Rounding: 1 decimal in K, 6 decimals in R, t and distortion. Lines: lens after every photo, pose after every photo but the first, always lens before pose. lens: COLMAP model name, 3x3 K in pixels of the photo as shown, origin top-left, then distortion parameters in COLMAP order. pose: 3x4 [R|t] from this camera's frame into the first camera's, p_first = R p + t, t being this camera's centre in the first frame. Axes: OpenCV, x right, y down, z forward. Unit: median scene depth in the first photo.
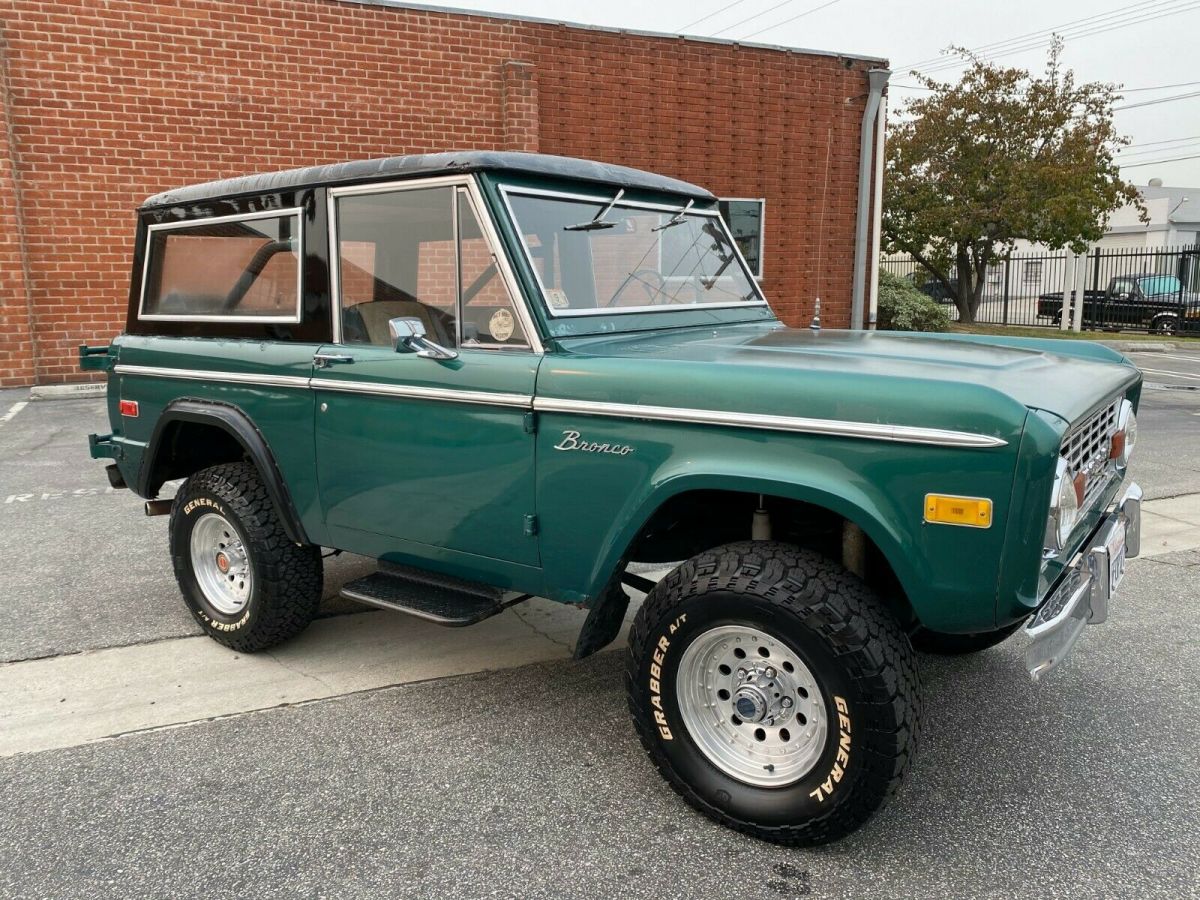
lens RADIAL K [[915.2, 0, 599.8], [0, 915.2, 453.9], [0, 0, 1]] dist [0.019847, -0.011965]
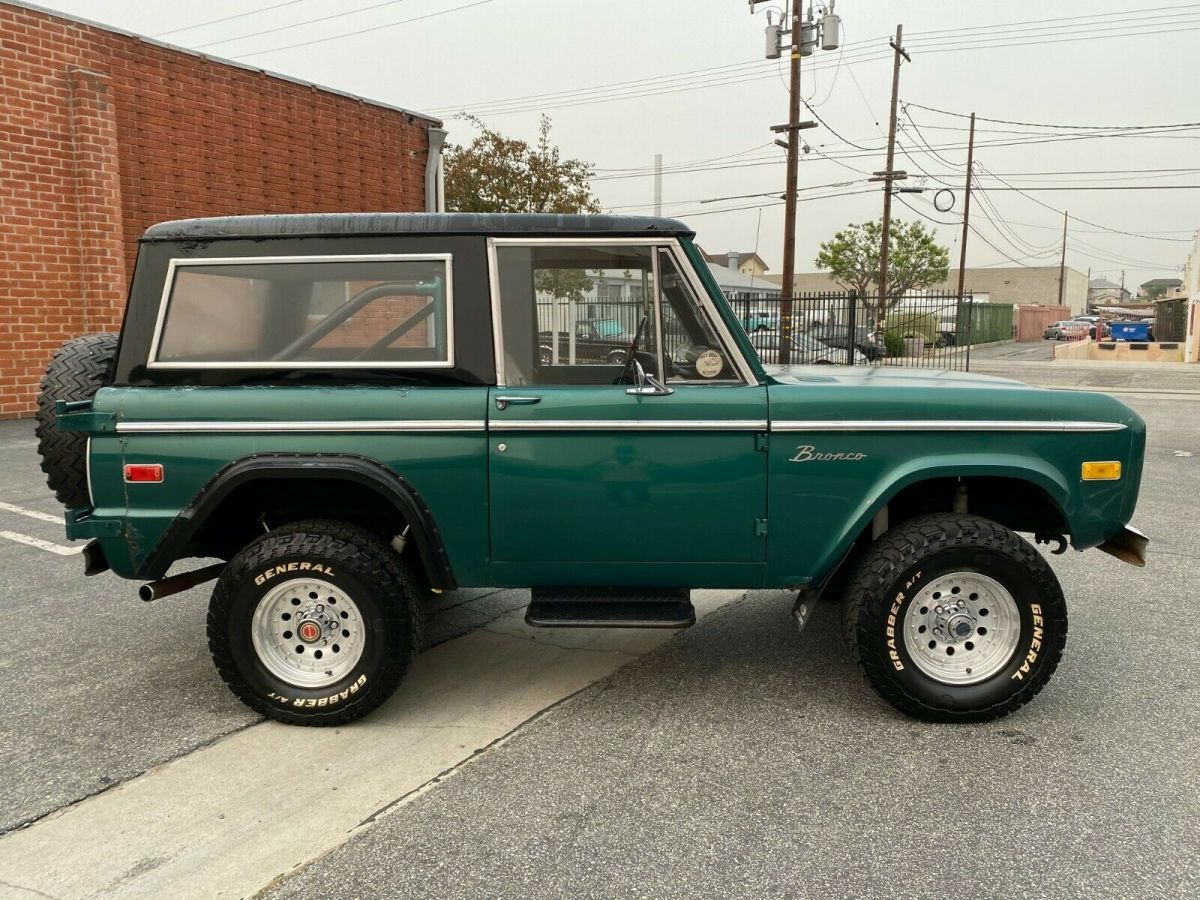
lens RADIAL K [[921.6, 0, 600.0], [0, 921.6, 450.0], [0, 0, 1]] dist [0.005388, 0.002250]
pose [[0.823979, -0.069483, 0.562344, -0.234295], [0.095536, 0.995281, -0.017008, -0.006013], [-0.558508, 0.067739, 0.826728, 0.025776]]
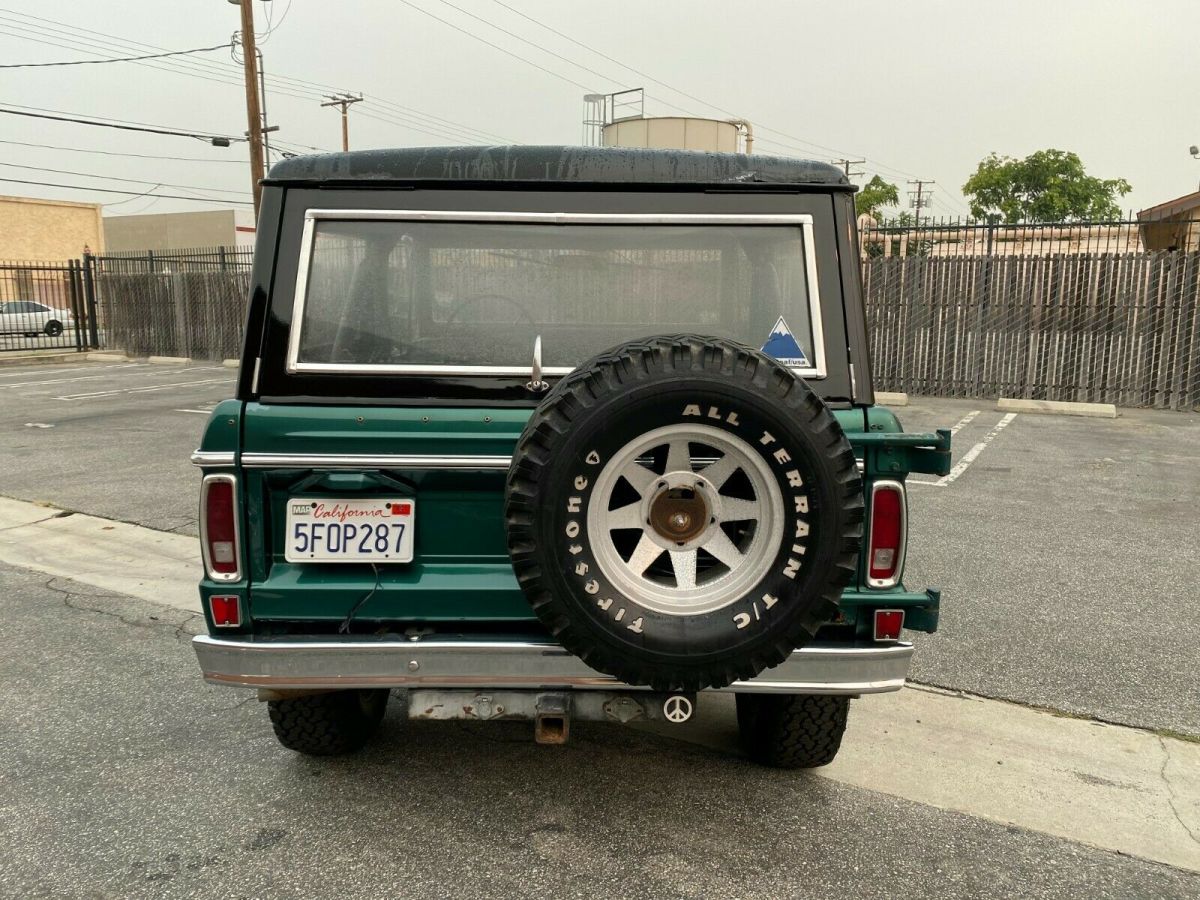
lens RADIAL K [[915.8, 0, 602.4], [0, 915.8, 449.5], [0, 0, 1]] dist [0.009919, -0.000357]
pose [[-0.581814, -0.129032, 0.803021, -0.326227], [0.147964, 0.954066, 0.260507, -0.101856], [-0.799749, 0.270385, -0.535997, 0.537140]]
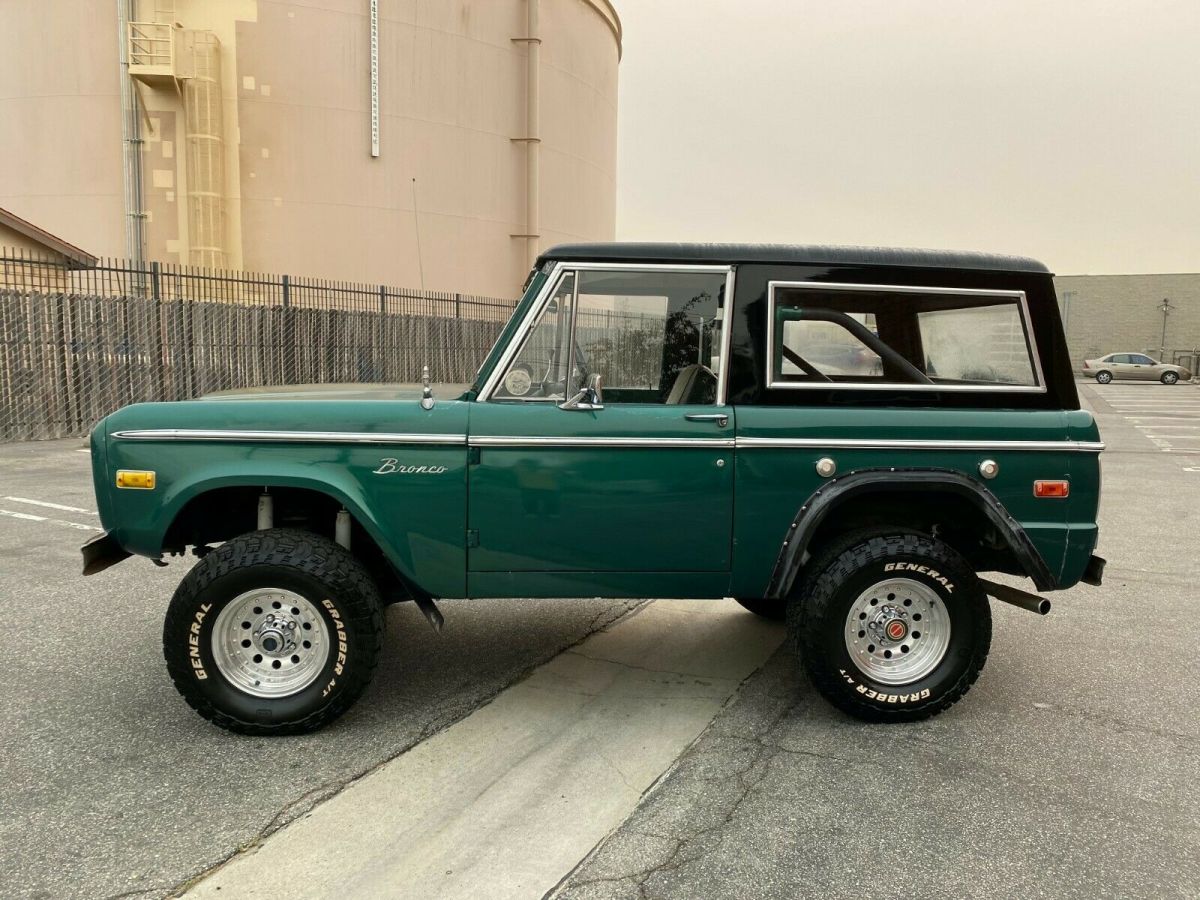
lens RADIAL K [[915.2, 0, 599.8], [0, 915.2, 453.9], [0, 0, 1]] dist [0.019847, -0.011965]
pose [[-0.766597, 0.067674, -0.638553, 0.240002], [-0.128248, 0.958259, 0.255521, -0.119247], [0.629191, 0.277775, -0.725920, 0.628326]]
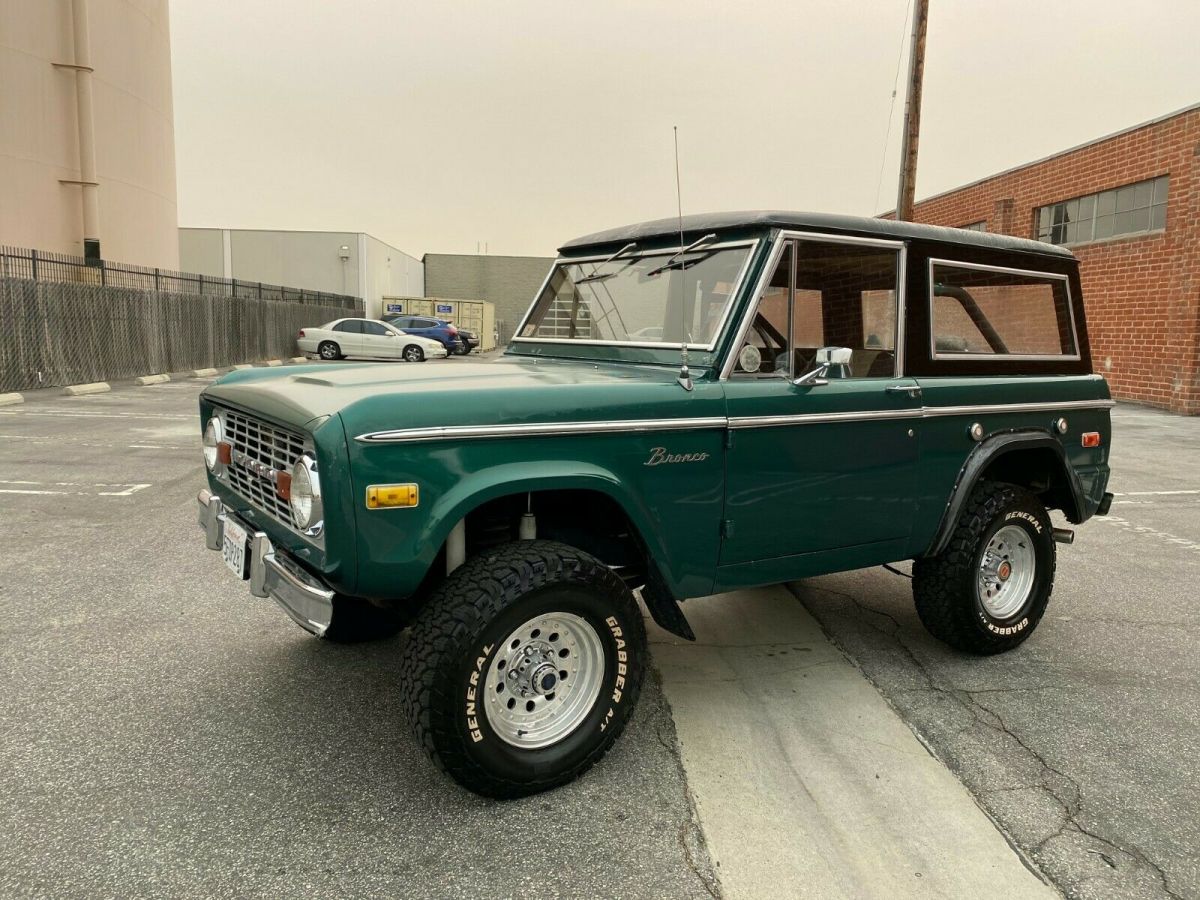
lens RADIAL K [[915.2, 0, 599.8], [0, 915.2, 453.9], [0, 0, 1]] dist [0.019847, -0.011965]
pose [[-0.358940, 0.125074, -0.924942, 0.354523], [-0.186972, 0.961259, 0.202542, -0.079015], [0.914442, 0.245639, -0.321649, 0.429394]]
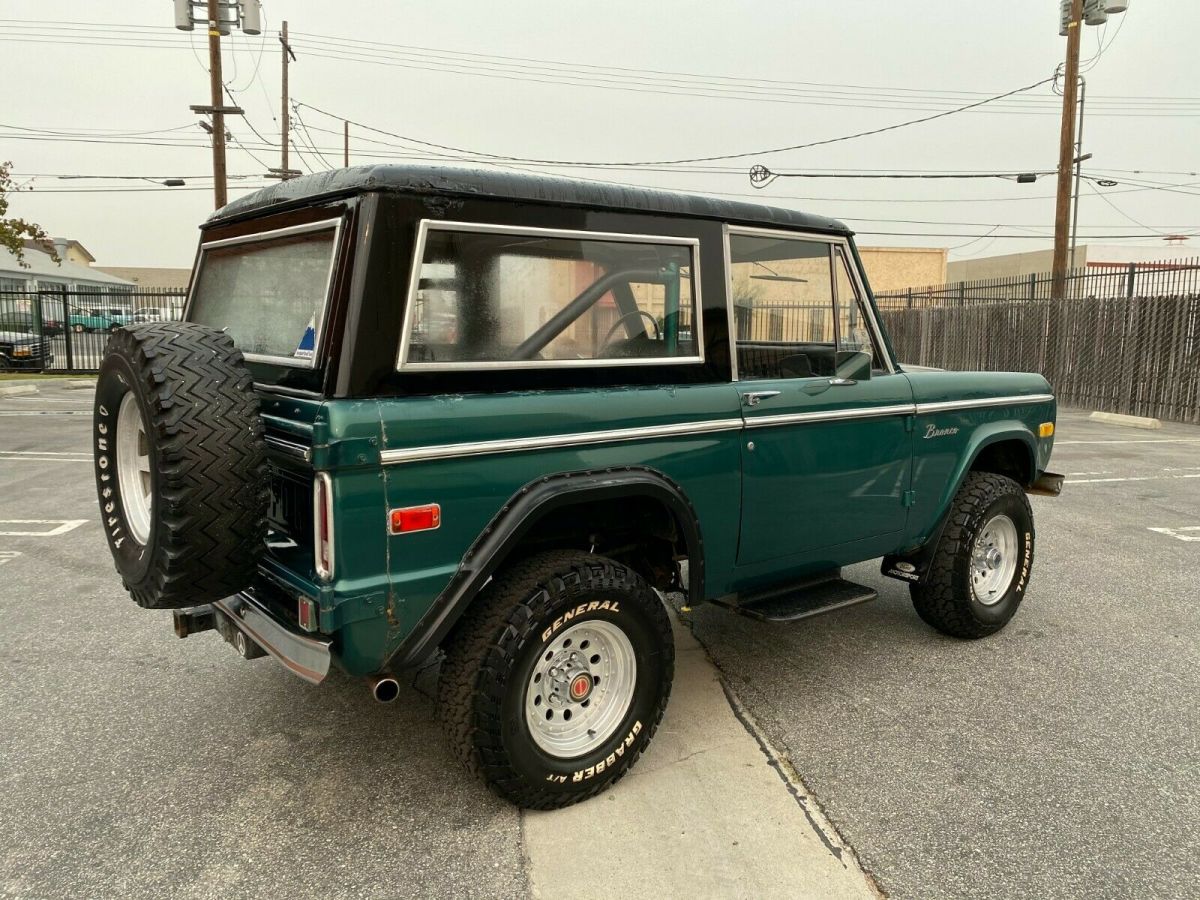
lens RADIAL K [[913.3, 0, 613.3], [0, 913.3, 454.8], [0, 0, 1]] dist [0.009927, 0.001417]
pose [[0.263338, -0.122085, 0.956947, -0.379052], [0.160617, 0.983663, 0.081294, -0.042936], [-0.951239, 0.132294, 0.278645, 0.258275]]
